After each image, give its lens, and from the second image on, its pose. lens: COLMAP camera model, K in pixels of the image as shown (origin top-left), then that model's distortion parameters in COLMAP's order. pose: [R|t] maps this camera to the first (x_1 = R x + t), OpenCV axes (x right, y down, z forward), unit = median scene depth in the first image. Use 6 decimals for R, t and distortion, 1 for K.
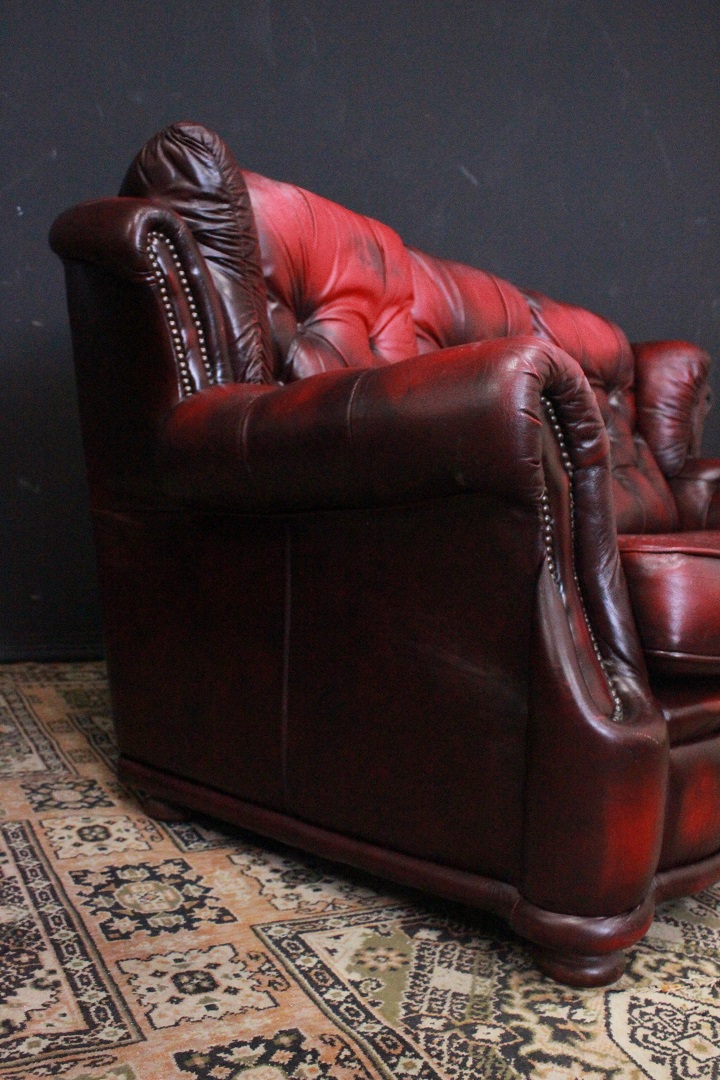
lens RADIAL K [[1015.7, 0, 375.1], [0, 1015.7, 504.9], [0, 0, 1]] dist [-0.079053, 0.000000]
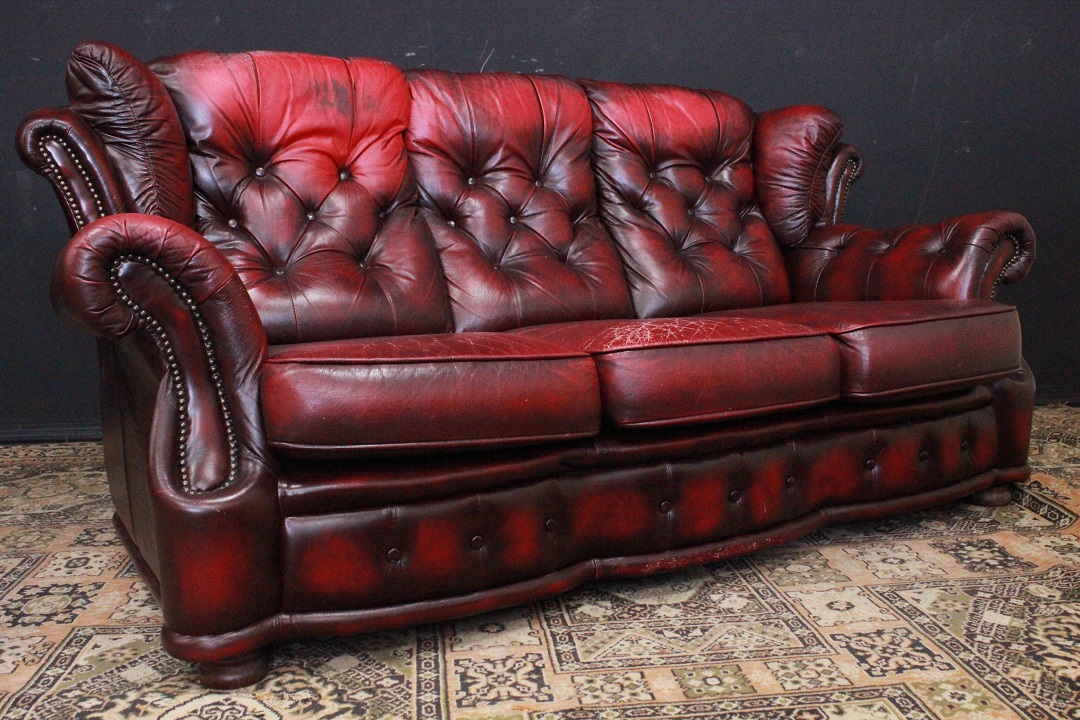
lens RADIAL K [[1015.7, 0, 533.0], [0, 1015.7, 361.9], [0, 0, 1]] dist [-0.079053, 0.000000]
pose [[0.925617, -0.029665, -0.377297, 0.682052], [0.066224, 0.994238, 0.084294, -0.025804], [0.372622, -0.103011, 0.922248, -0.028907]]
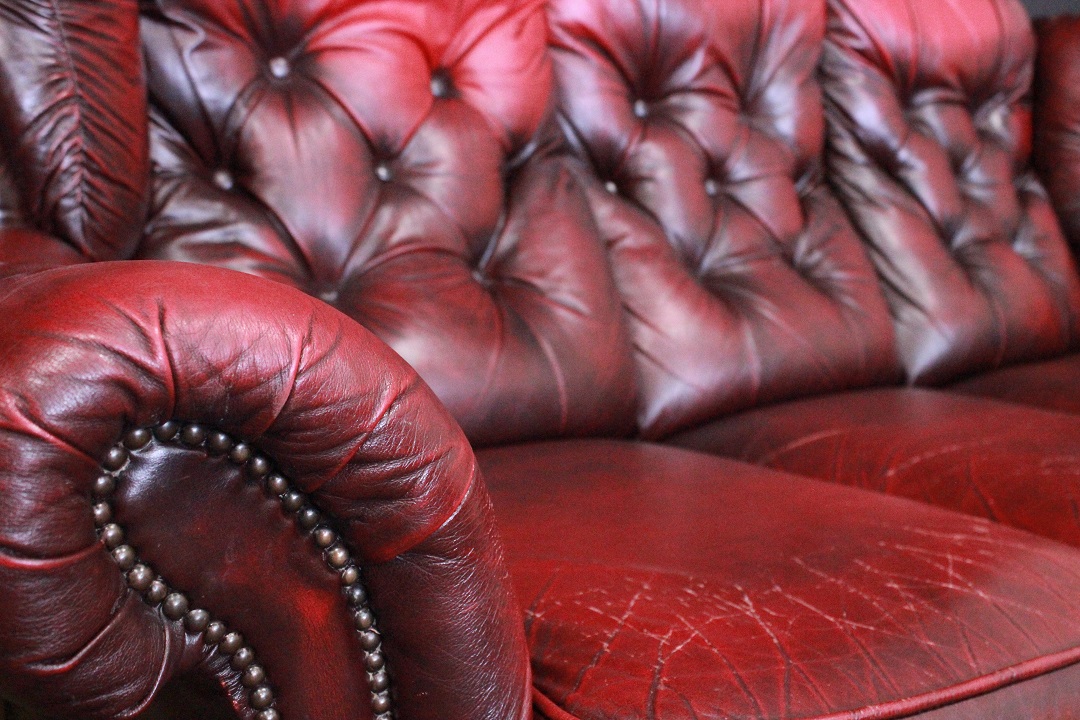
lens RADIAL K [[1198.4, 0, 548.0], [0, 1198.4, 364.7], [0, 0, 1]] dist [-0.050727, 0.000000]
pose [[0.971708, 0.041715, -0.232473, 0.234857], [-0.002403, 0.985974, 0.166879, -0.120711], [0.236174, -0.161599, 0.958179, 0.360841]]
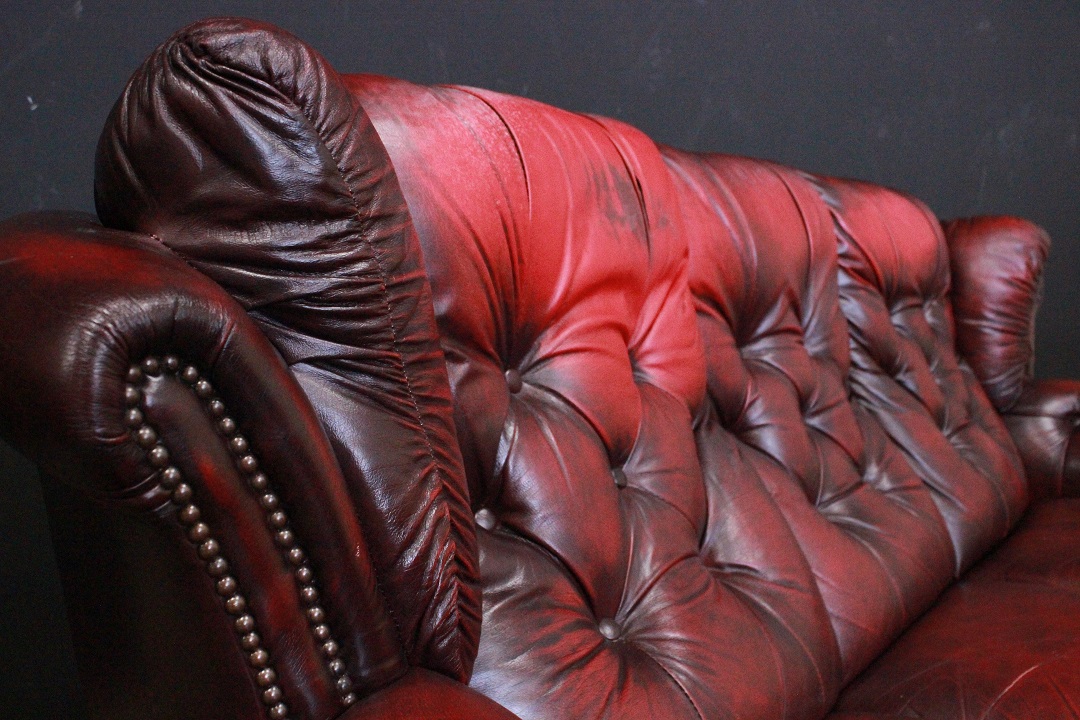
lens RADIAL K [[1015.7, 0, 543.2], [0, 1015.7, 369.8], [0, 0, 1]] dist [-0.079053, 0.000000]
pose [[0.997919, -0.063466, 0.011378, -0.062420], [0.062316, 0.994639, 0.082517, -0.218655], [-0.016554, -0.081636, 0.996525, 0.484043]]
